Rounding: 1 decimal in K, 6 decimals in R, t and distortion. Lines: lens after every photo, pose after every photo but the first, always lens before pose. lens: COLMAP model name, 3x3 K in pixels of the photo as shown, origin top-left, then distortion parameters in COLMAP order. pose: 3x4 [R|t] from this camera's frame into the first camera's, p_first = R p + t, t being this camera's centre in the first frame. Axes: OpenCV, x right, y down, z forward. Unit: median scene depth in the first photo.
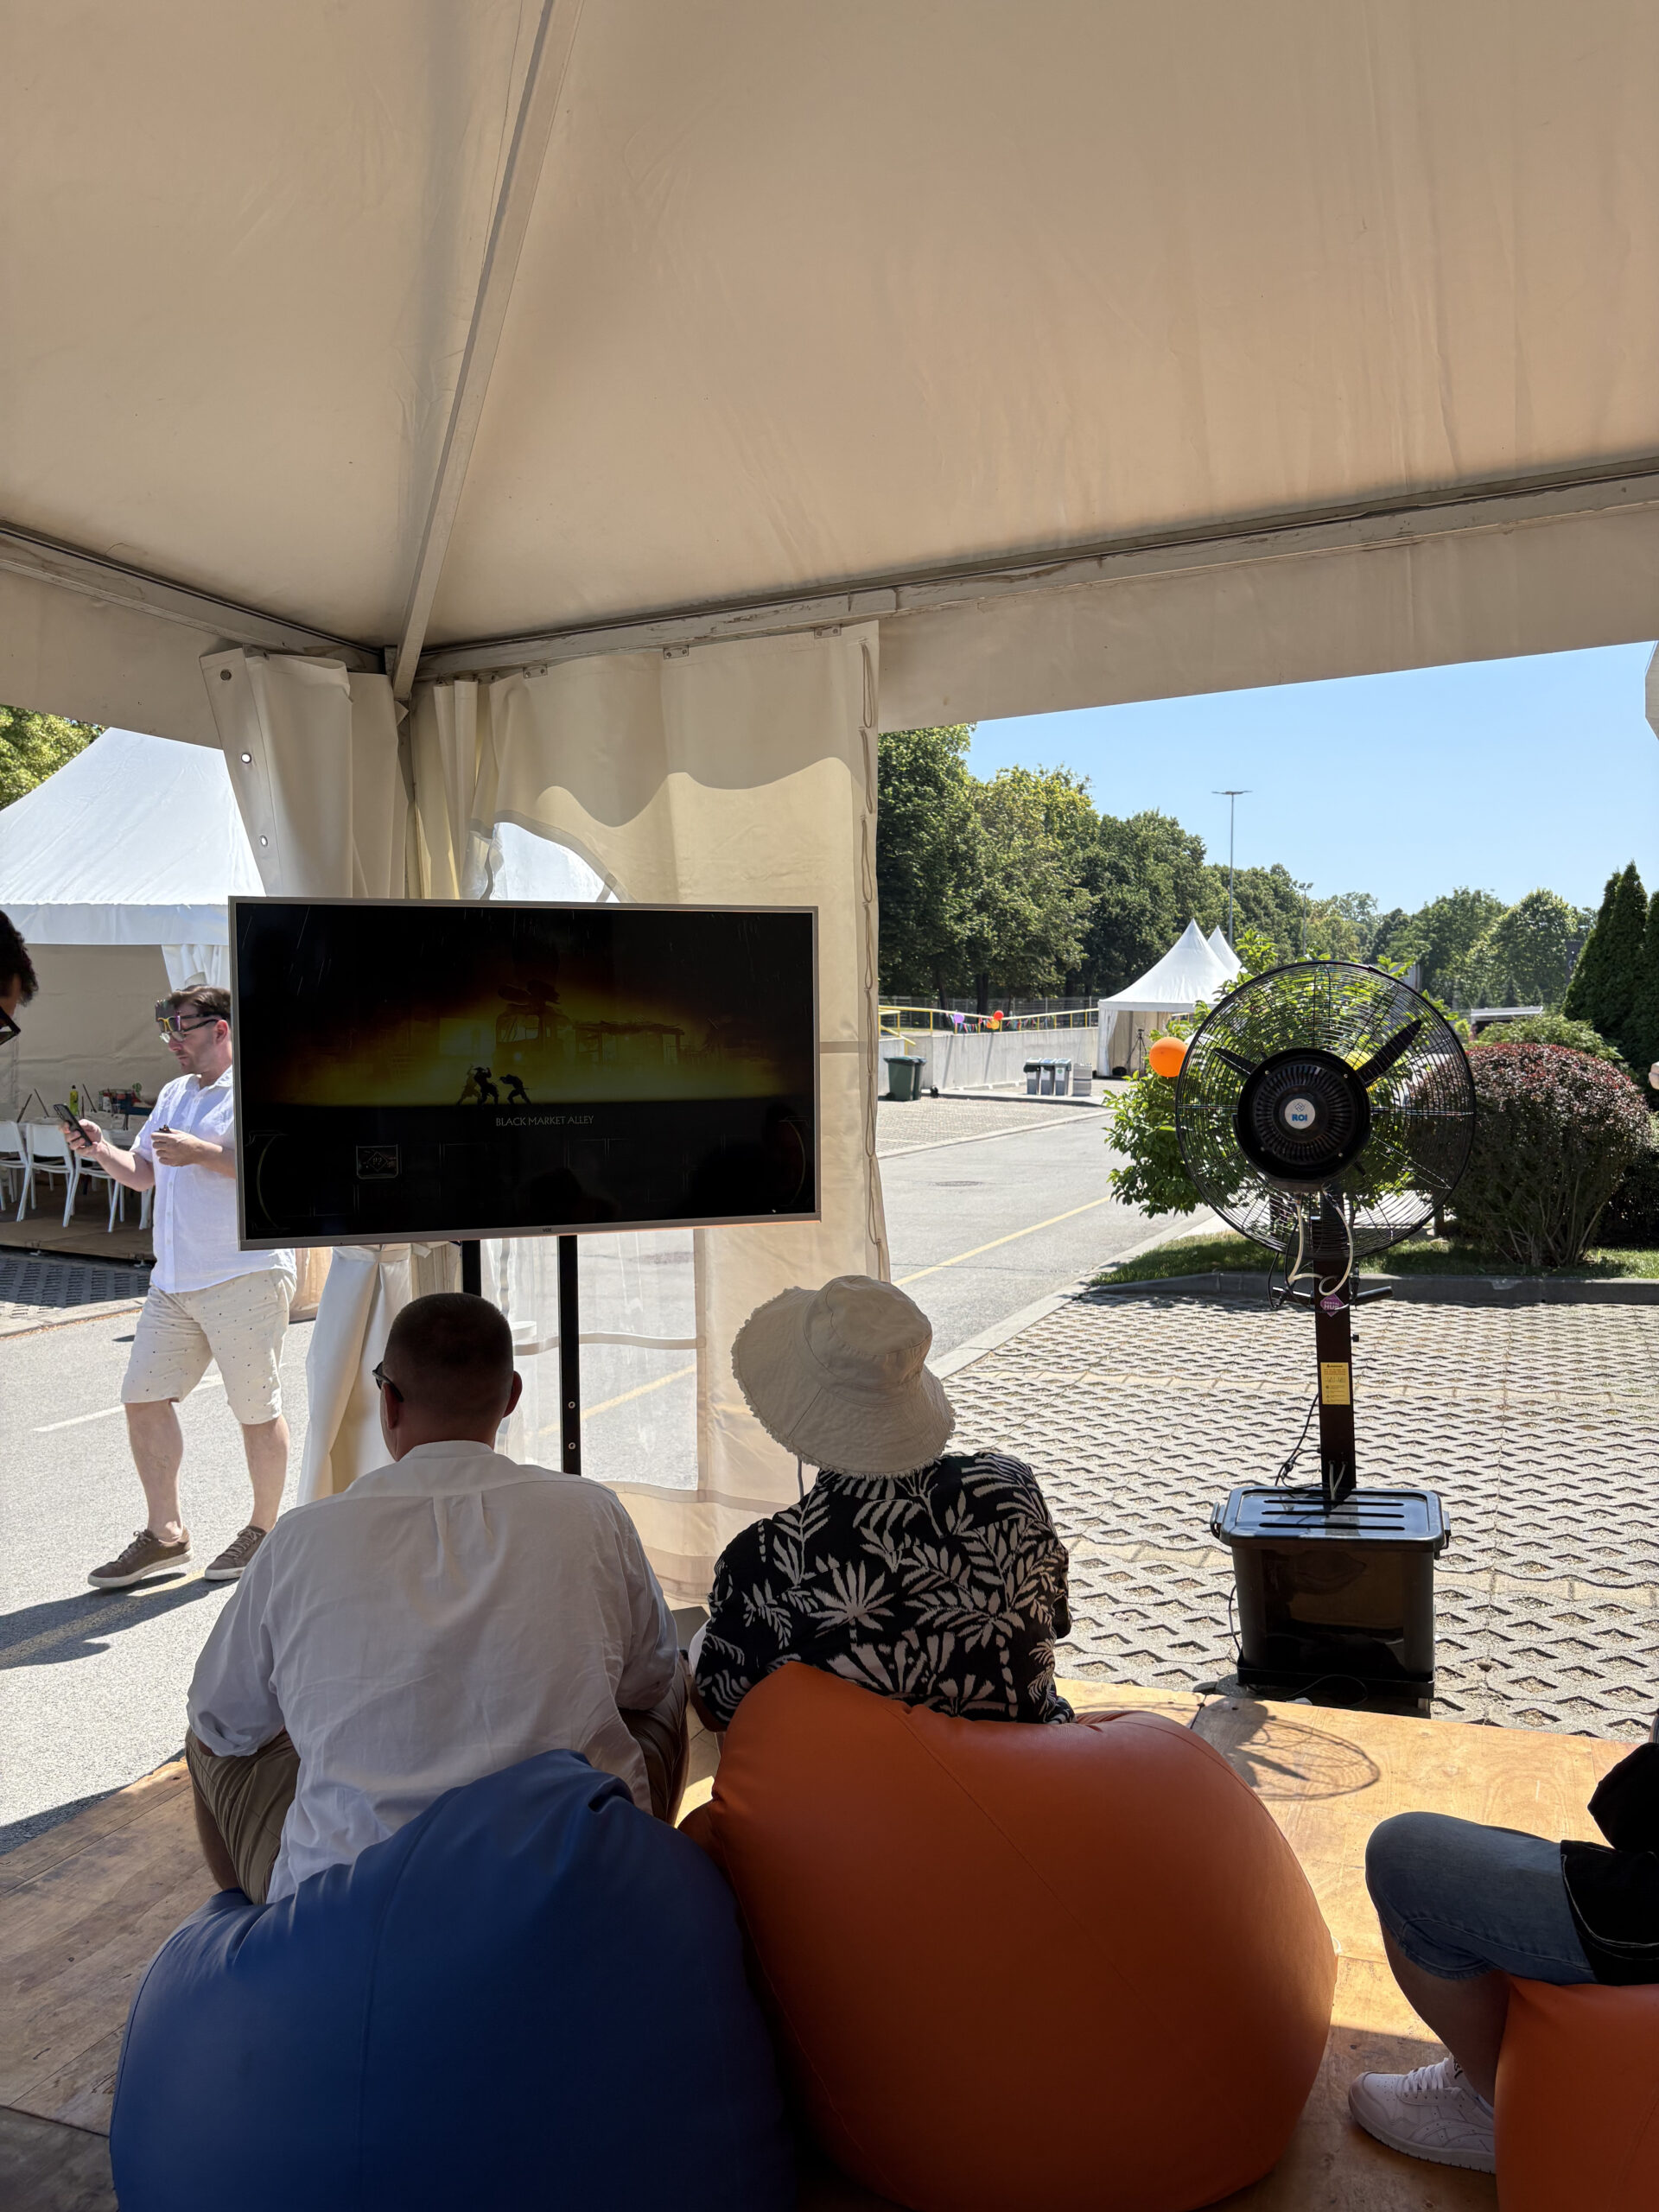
lens RADIAL K [[1667.3, 0, 846.6], [0, 1667.3, 1129.5], [0, 0, 1]] dist [0.046566, -0.055647]
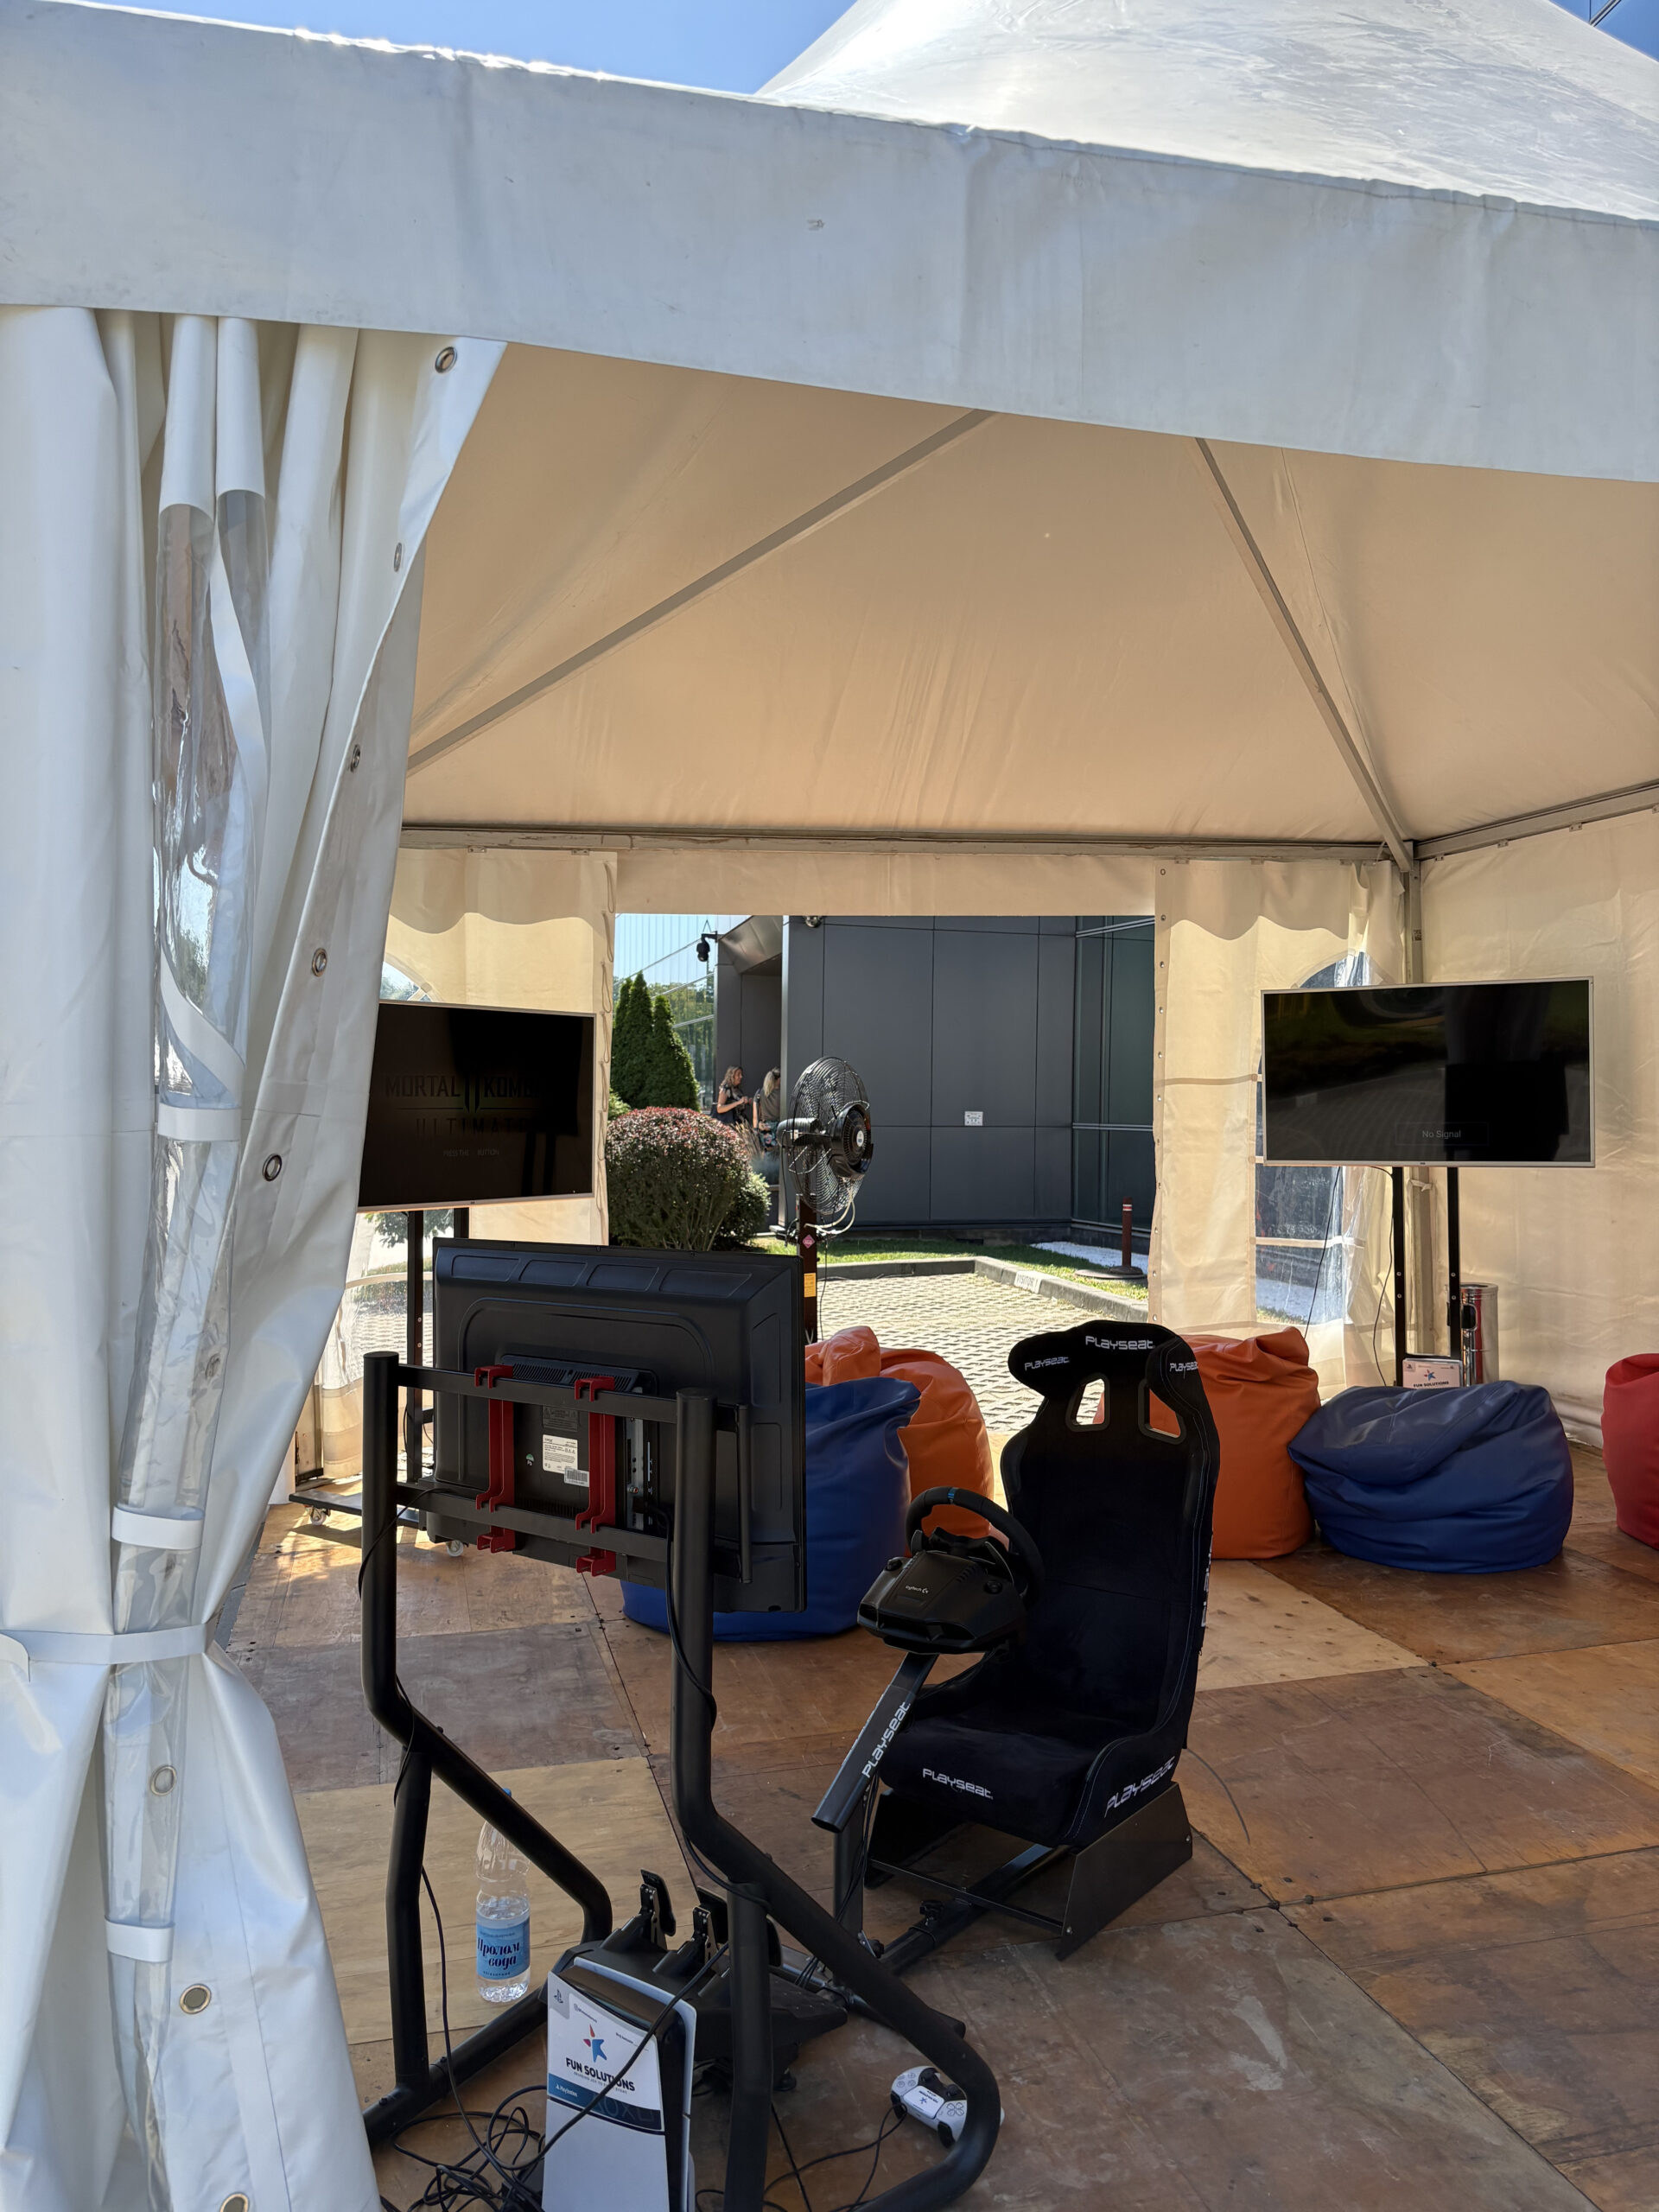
lens RADIAL K [[1667.3, 0, 837.8], [0, 1667.3, 1126.2], [0, 0, 1]] dist [0.046566, -0.055647]
pose [[0.801348, 0.005418, 0.598173, -0.177646], [0.021168, 0.999076, -0.037407, 0.010902], [-0.597823, 0.042638, 0.800493, -0.109570]]
